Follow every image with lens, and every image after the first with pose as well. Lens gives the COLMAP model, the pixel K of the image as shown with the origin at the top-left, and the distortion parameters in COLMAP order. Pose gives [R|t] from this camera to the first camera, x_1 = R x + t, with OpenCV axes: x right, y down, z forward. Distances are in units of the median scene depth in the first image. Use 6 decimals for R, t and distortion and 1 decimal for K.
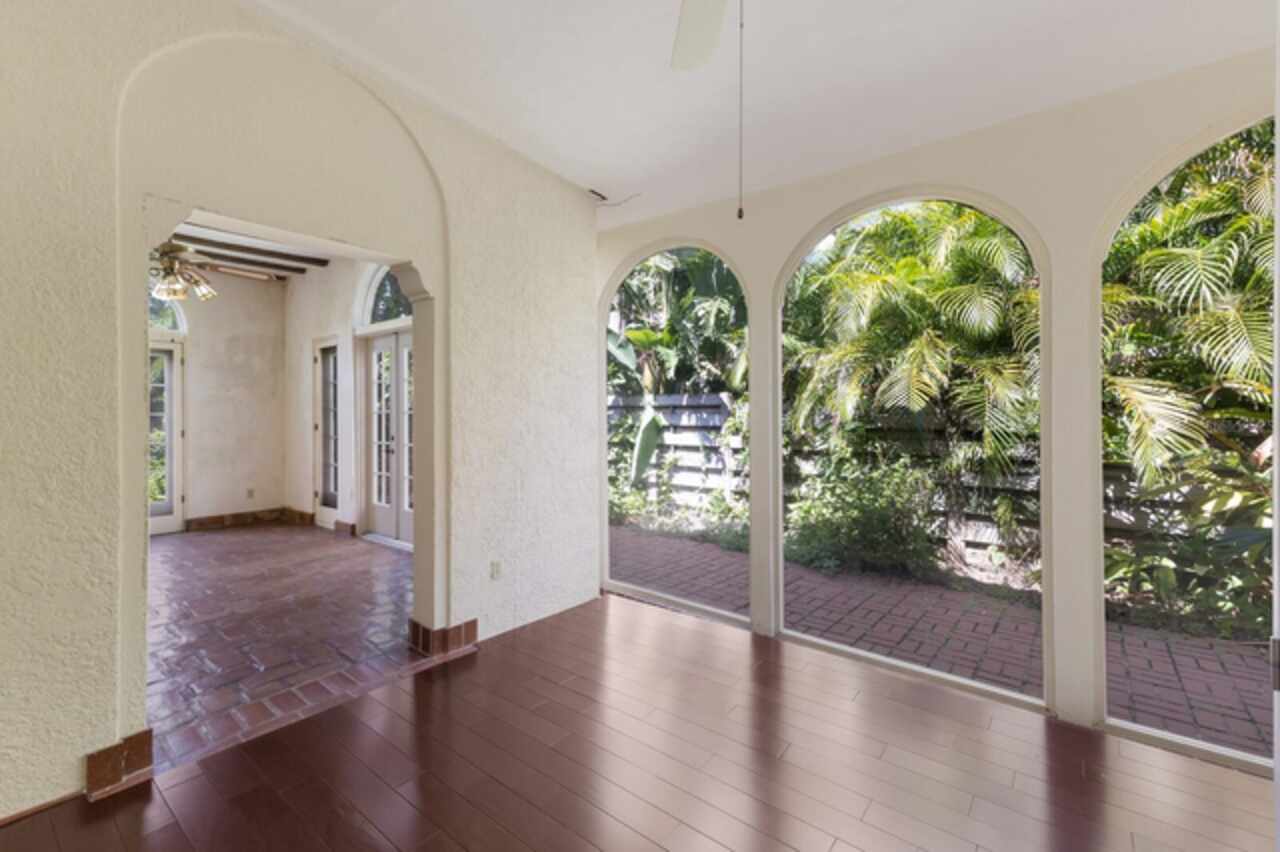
lens RADIAL K [[502.1, 0, 627.8], [0, 502.1, 414.2], [0, 0, 1]] dist [0.000862, 0.000352]
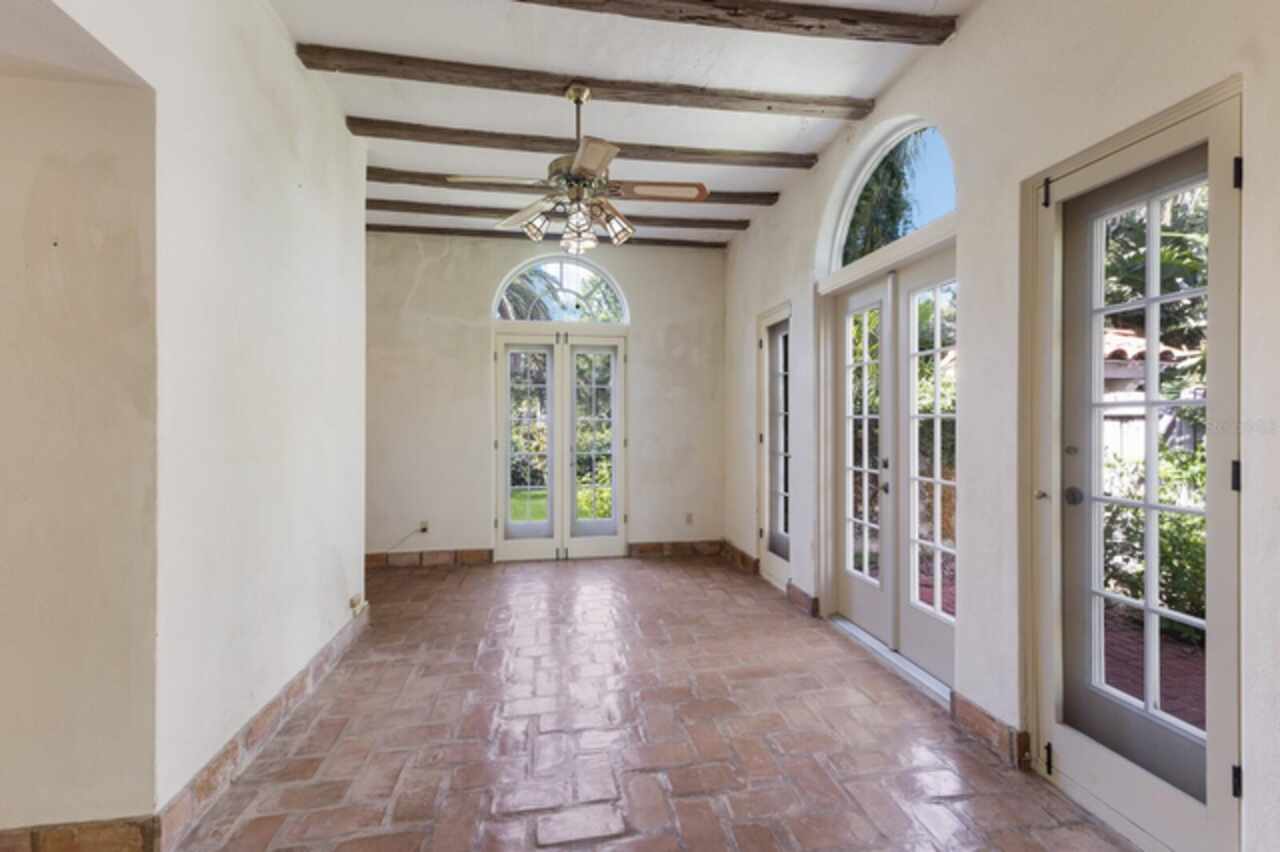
lens RADIAL K [[549.9, 0, 645.0], [0, 549.9, 420.2], [0, 0, 1]] dist [-0.000516, -0.000113]
pose [[0.731491, -0.000285, -0.681852, -0.213364], [-0.001719, 0.999996, -0.002263, 0.002666], [0.681849, 0.002827, 0.731487, 0.323390]]
